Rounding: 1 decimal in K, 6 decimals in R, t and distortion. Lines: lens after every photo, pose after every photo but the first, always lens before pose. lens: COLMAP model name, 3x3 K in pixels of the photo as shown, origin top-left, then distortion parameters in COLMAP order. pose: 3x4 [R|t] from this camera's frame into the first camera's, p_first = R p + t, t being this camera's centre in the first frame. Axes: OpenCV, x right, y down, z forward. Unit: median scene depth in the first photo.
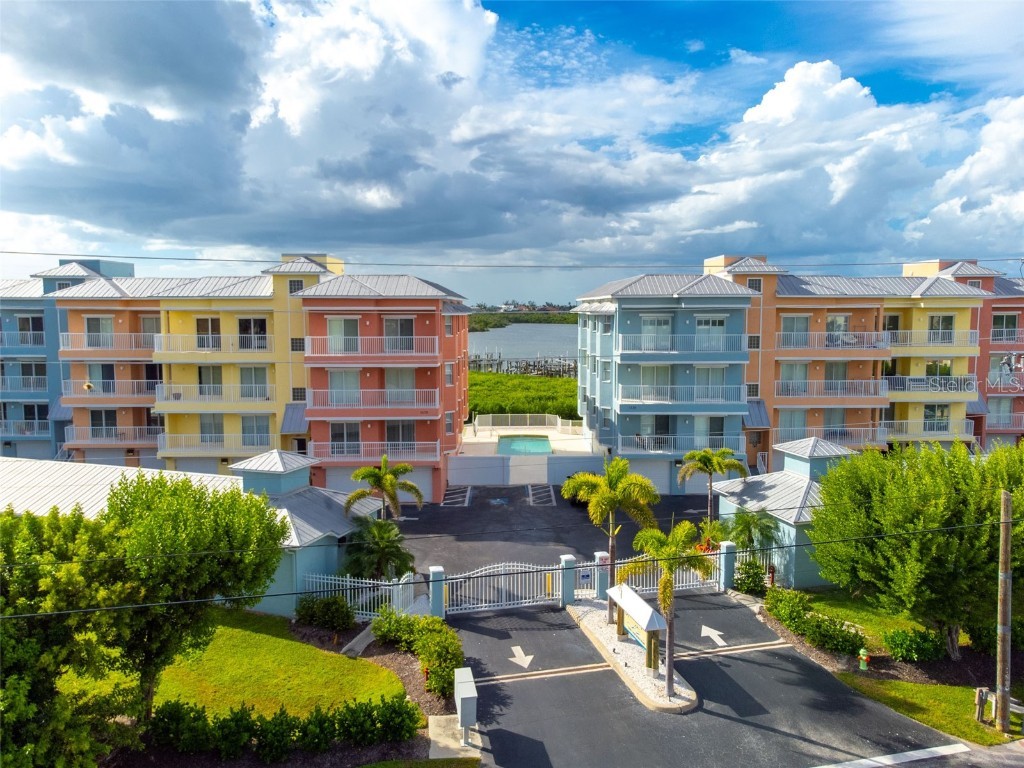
lens RADIAL K [[778.2, 0, 512.0], [0, 778.2, 384.0], [0, 0, 1]] dist [-0.006105, 0.063251]
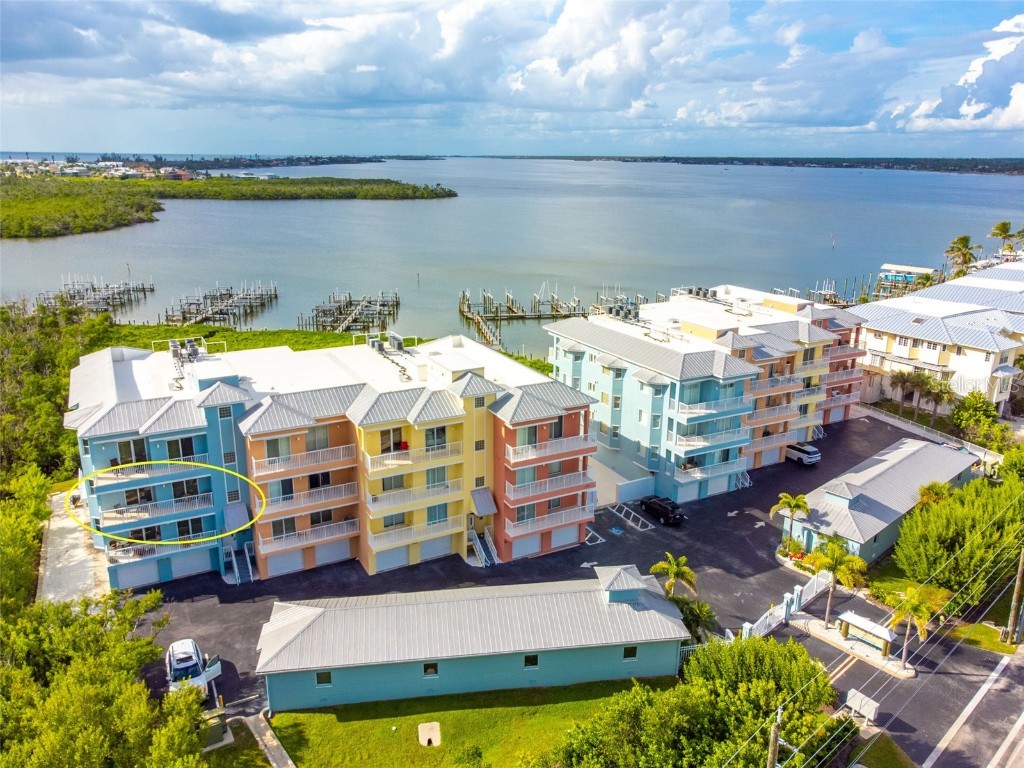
lens RADIAL K [[778.2, 0, 512.0], [0, 778.2, 384.0], [0, 0, 1]] dist [-0.006105, 0.063251]
pose [[0.883222, -0.120665, 0.453165, -1.260756], [0.027792, 0.978100, 0.206273, -0.662457], [-0.468130, -0.169591, 0.867233, -0.155071]]
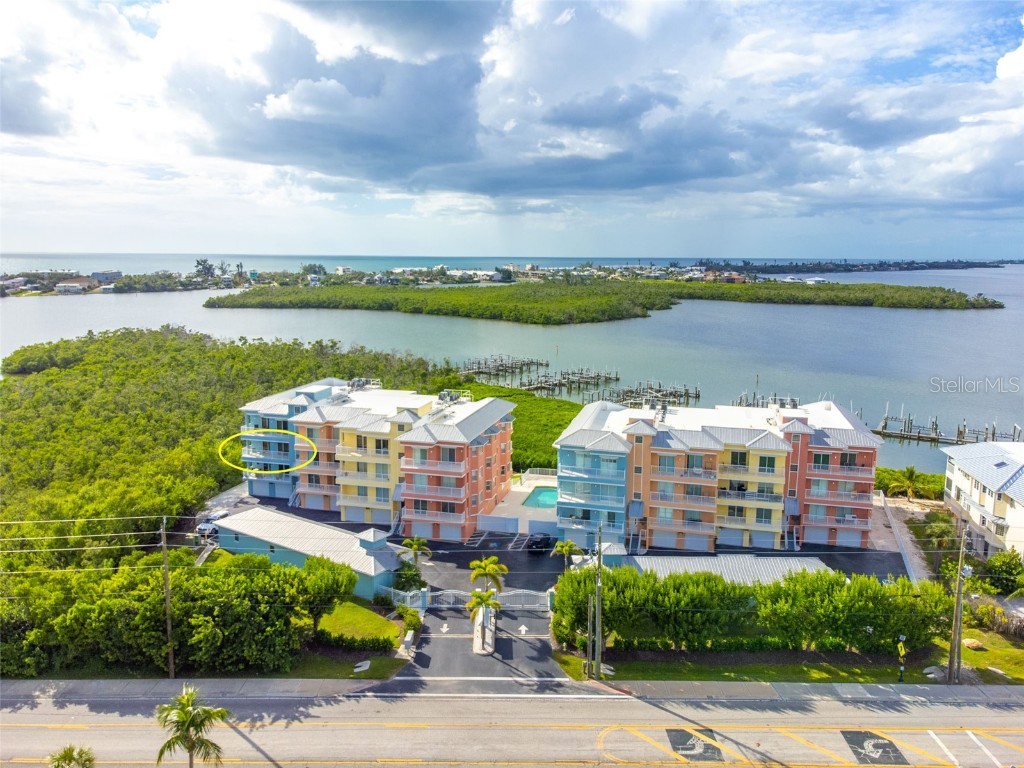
lens RADIAL K [[780.6, 0, 522.2], [0, 780.6, 408.9], [0, 0, 1]] dist [0.041493, 0.002561]
pose [[0.967280, 0.066076, -0.244958, 0.824470], [-0.038622, 0.992587, 0.115236, -0.676079], [0.250756, -0.102004, 0.962661, -1.364996]]
